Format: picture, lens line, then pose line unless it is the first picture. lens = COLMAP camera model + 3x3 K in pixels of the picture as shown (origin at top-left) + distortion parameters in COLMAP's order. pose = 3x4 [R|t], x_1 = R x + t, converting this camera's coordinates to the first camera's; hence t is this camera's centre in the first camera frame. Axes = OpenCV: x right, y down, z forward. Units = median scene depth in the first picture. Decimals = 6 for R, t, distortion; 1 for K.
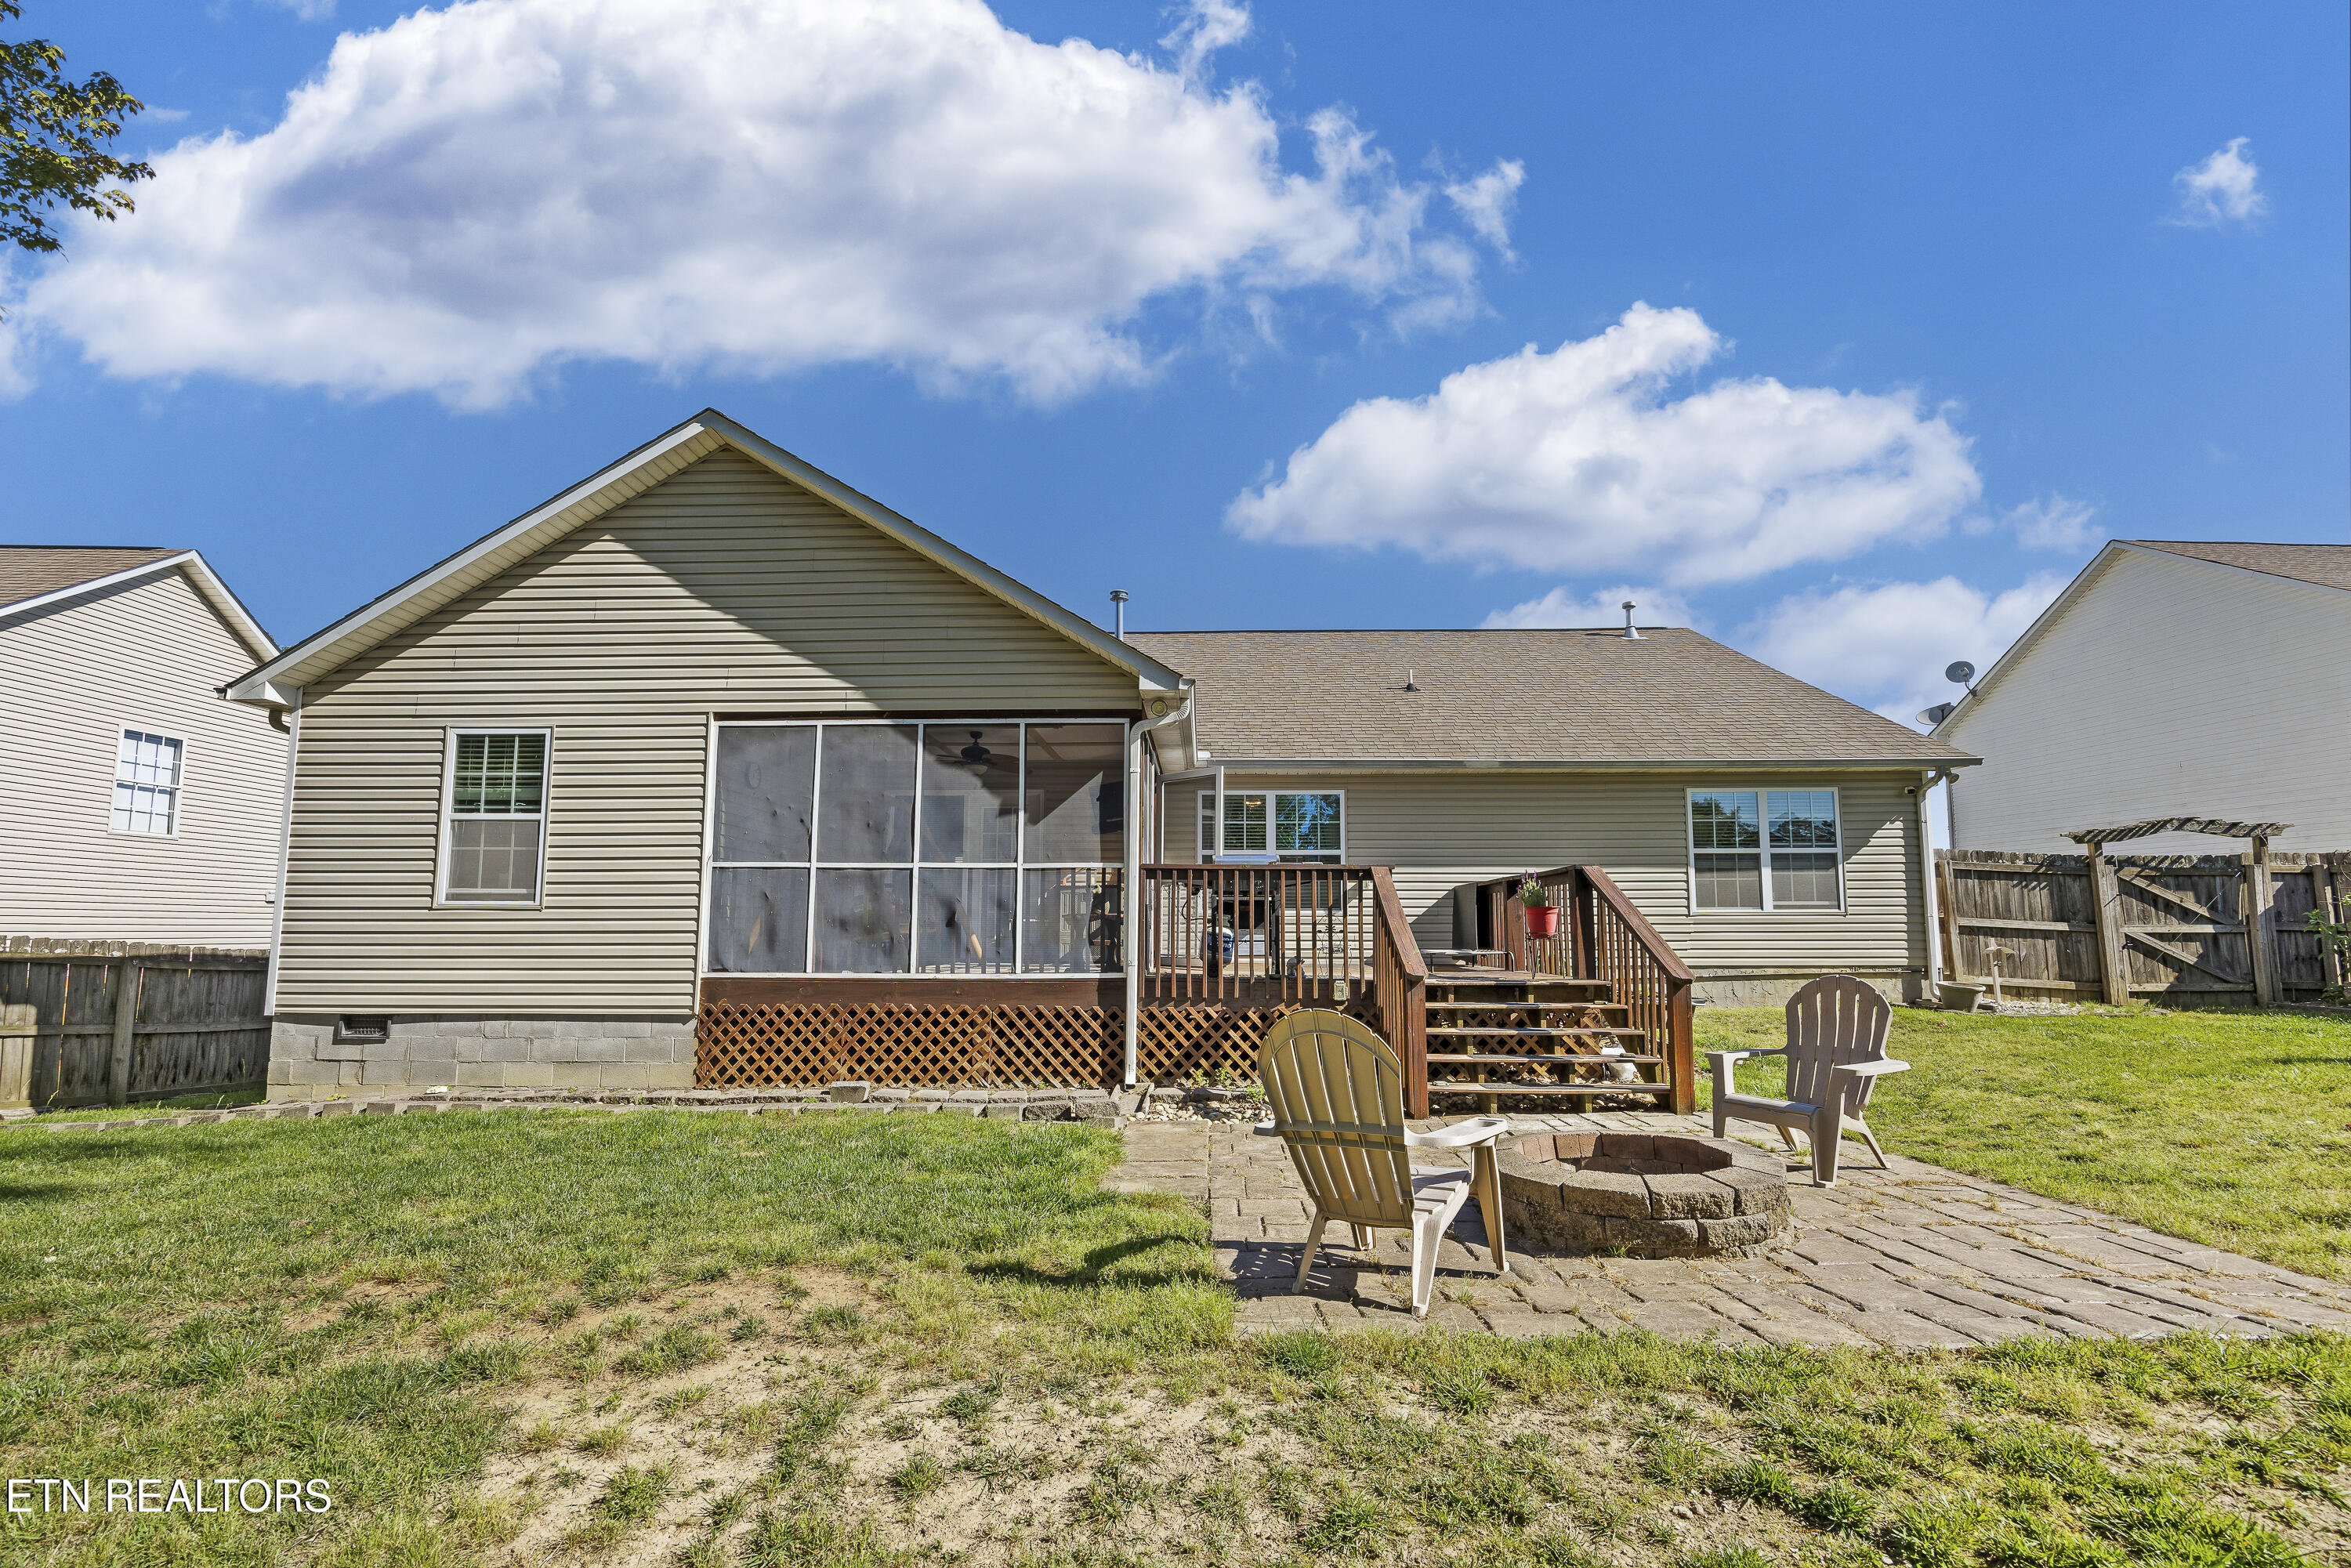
lens RADIAL K [[904.8, 0, 1175.1], [0, 904.8, 830.4], [0, 0, 1]] dist [-0.002512, 0.000107]
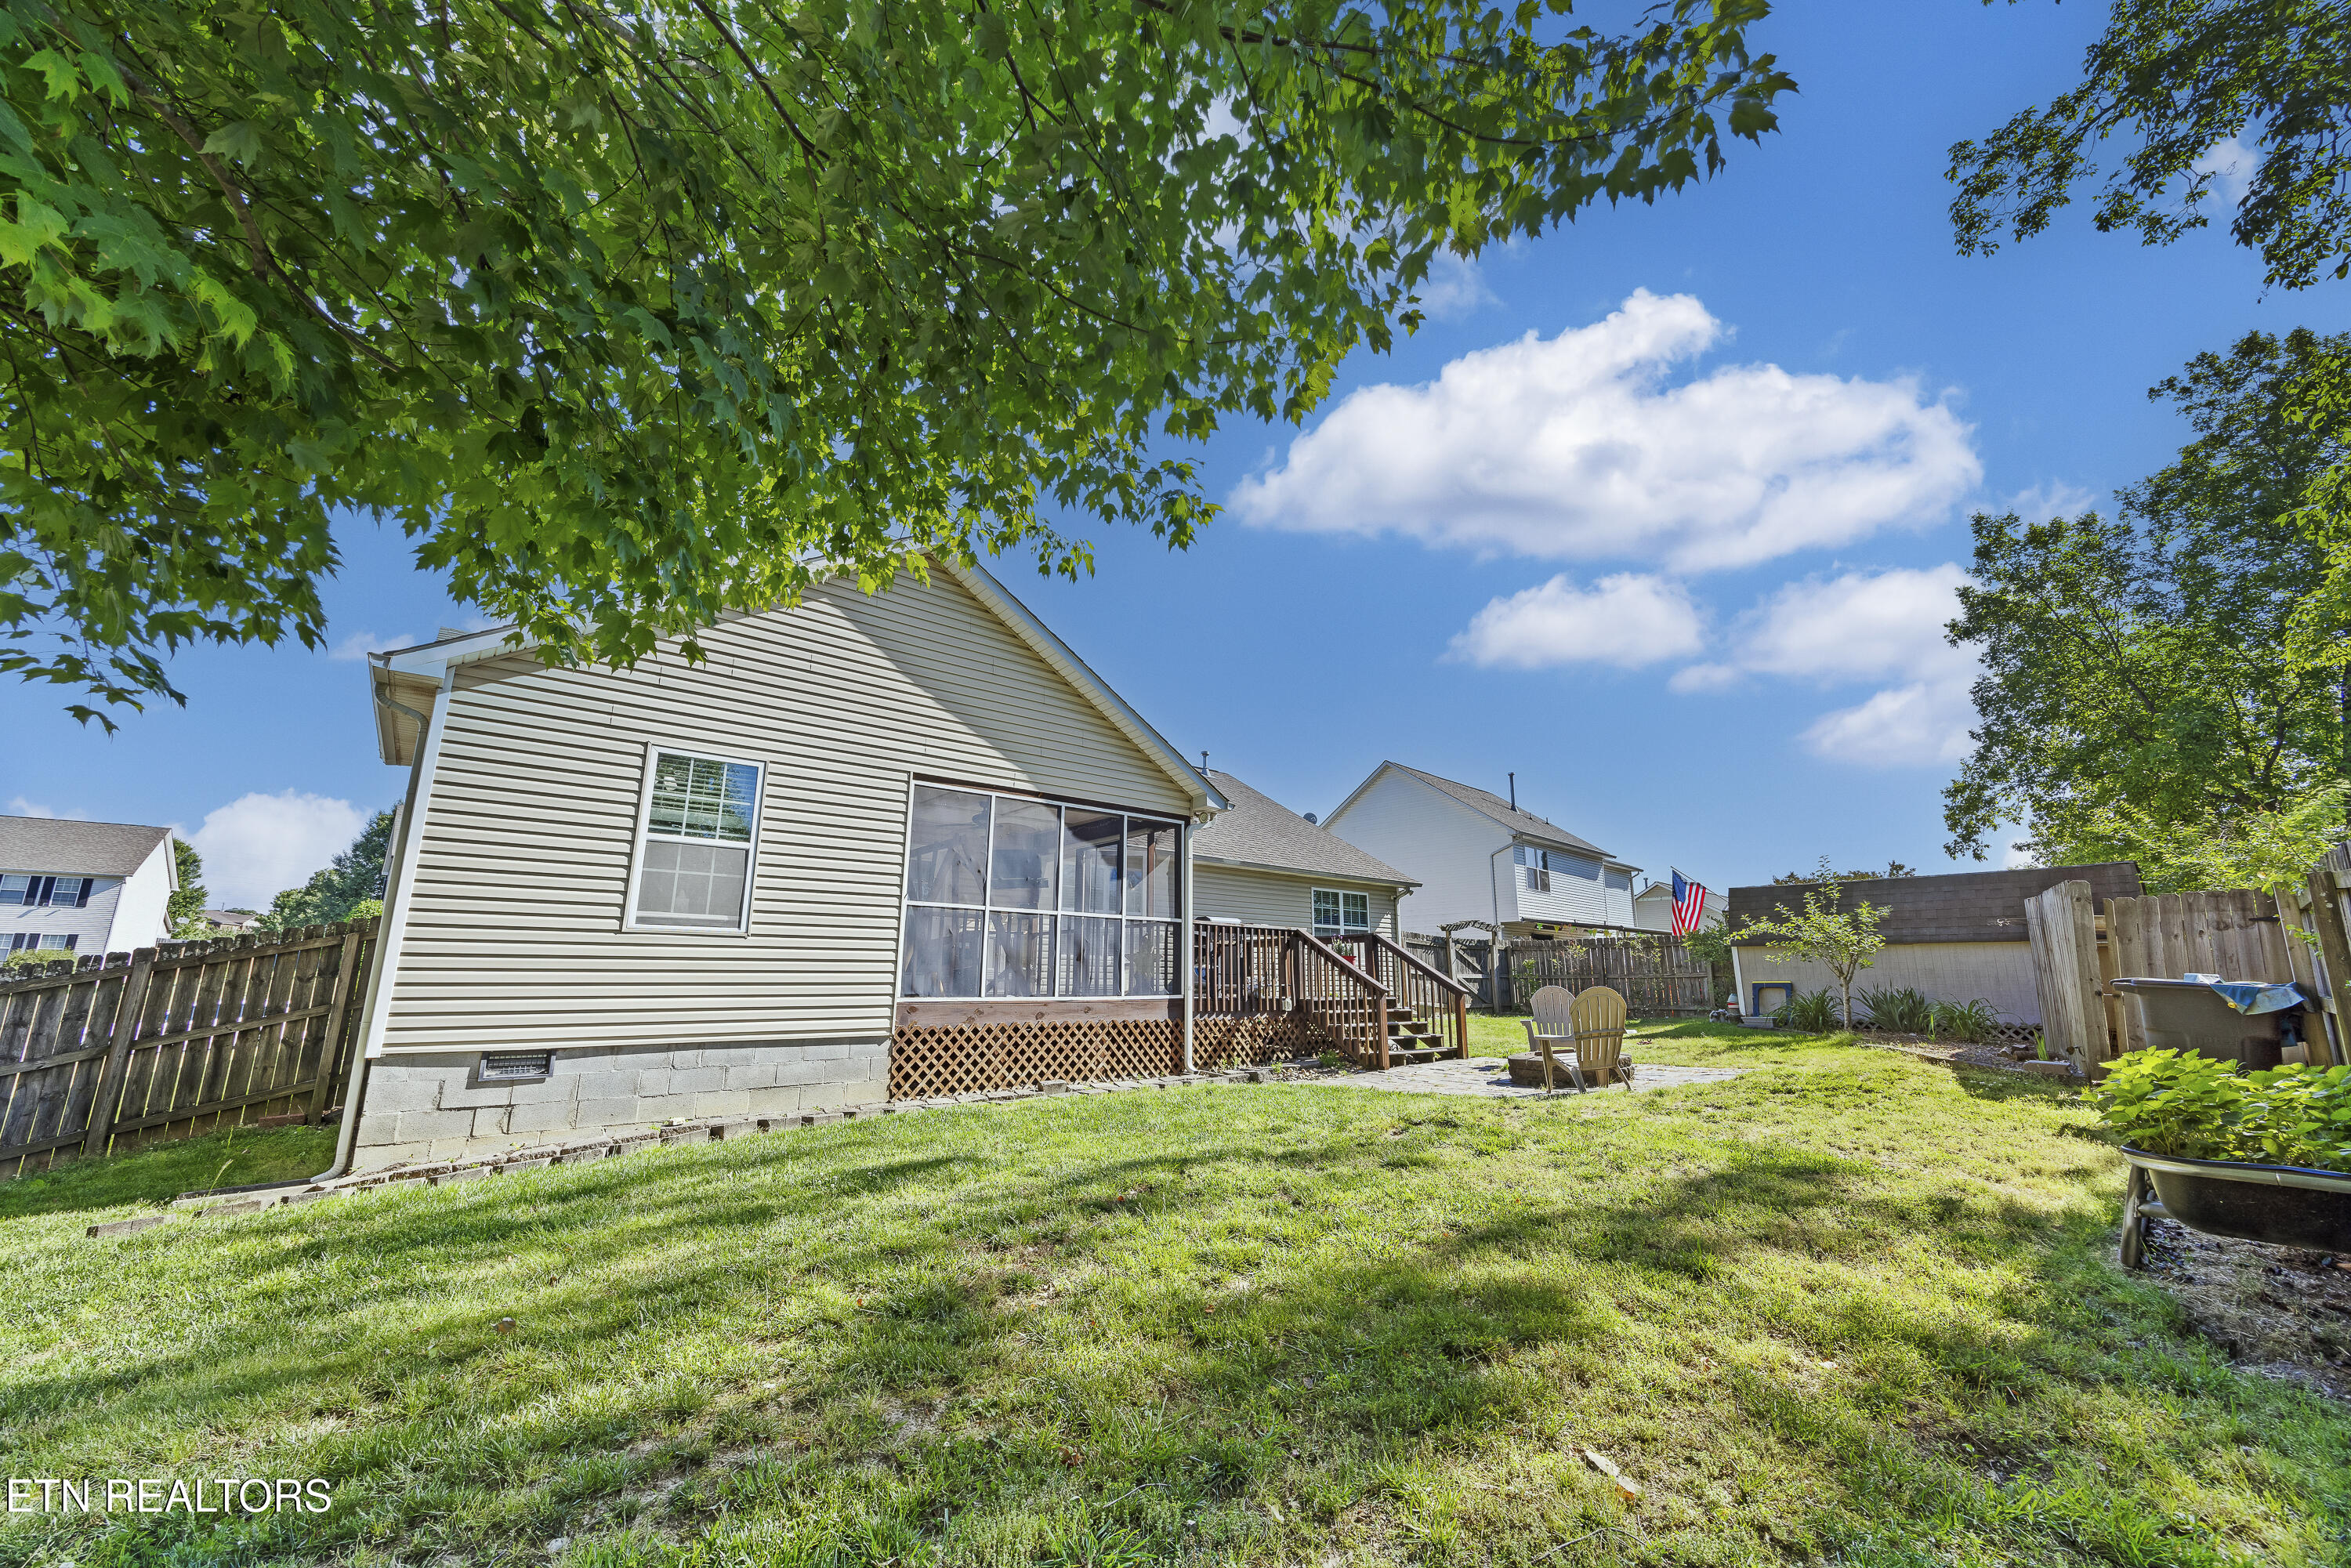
lens RADIAL K [[887.9, 0, 1175.5], [0, 887.9, 784.0], [0, 0, 1]] dist [-0.006480, -0.000151]
pose [[0.744198, 0.147213, 0.651534, -1.018498], [-0.063929, 0.986631, -0.149905, 0.035655], [-0.664892, 0.069907, 0.743661, -0.083122]]
